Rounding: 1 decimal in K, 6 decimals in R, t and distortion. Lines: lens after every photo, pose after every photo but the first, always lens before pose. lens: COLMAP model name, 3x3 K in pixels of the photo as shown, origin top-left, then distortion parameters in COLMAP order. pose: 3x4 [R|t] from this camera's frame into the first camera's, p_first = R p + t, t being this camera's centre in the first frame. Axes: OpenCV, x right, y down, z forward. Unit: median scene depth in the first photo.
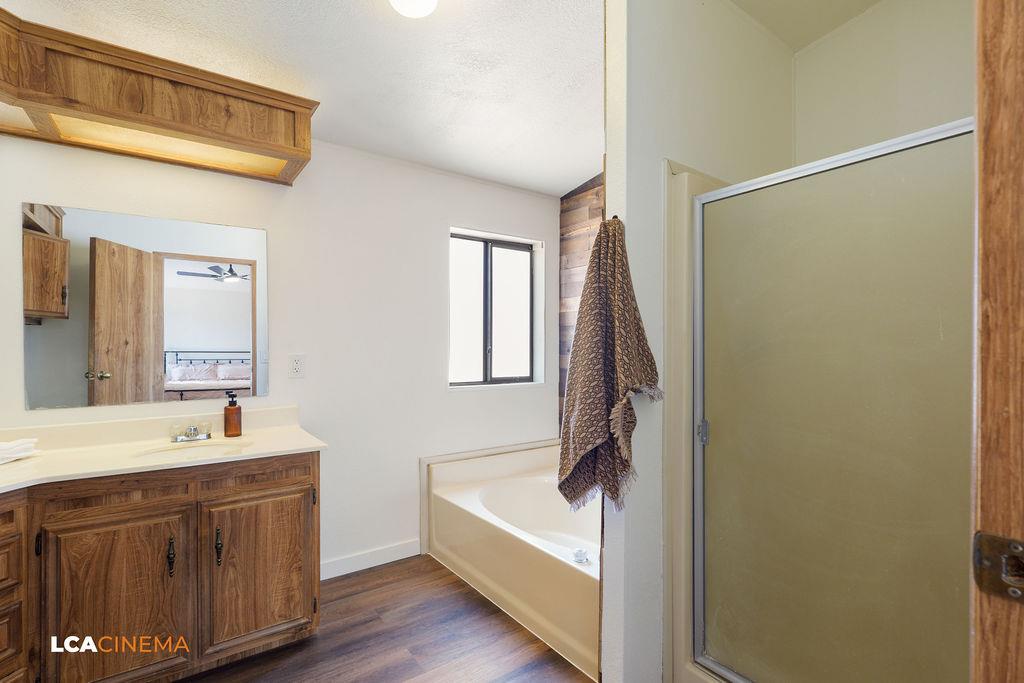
lens RADIAL K [[491.0, 0, 515.6], [0, 491.0, 348.9], [0, 0, 1]] dist [-0.008294, 0.002152]
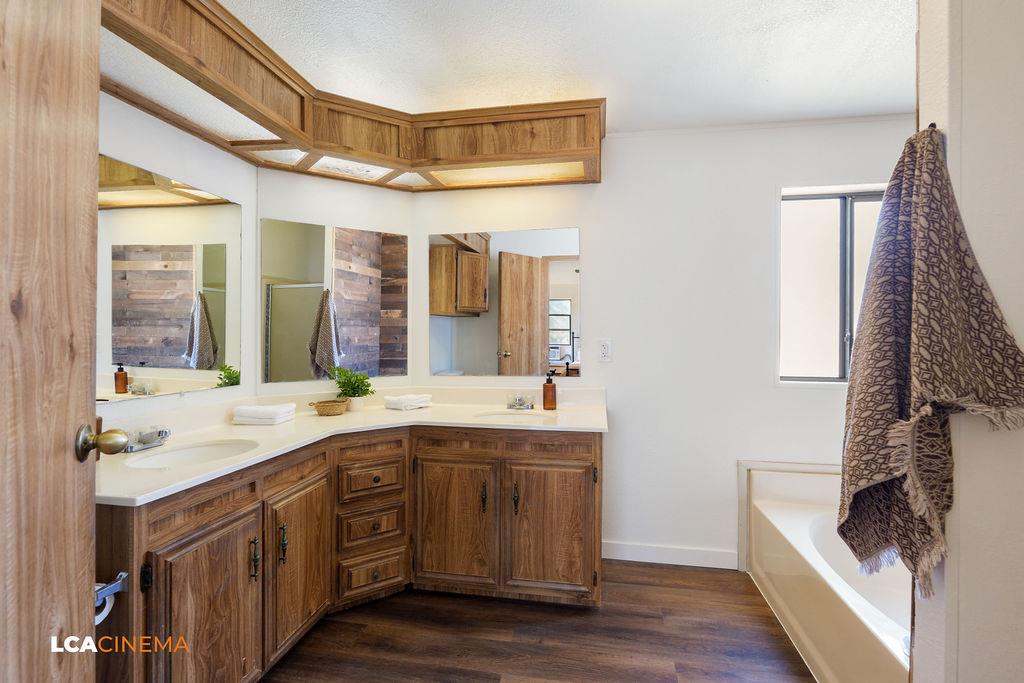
lens RADIAL K [[491.0, 0, 510.6], [0, 491.0, 334.2], [0, 0, 1]] dist [-0.008294, 0.002152]
pose [[0.684308, 0.004036, -0.729182, 0.241054], [-0.005239, 0.999986, 0.000618, -0.000586], [0.729174, 0.003397, 0.684320, 0.153198]]
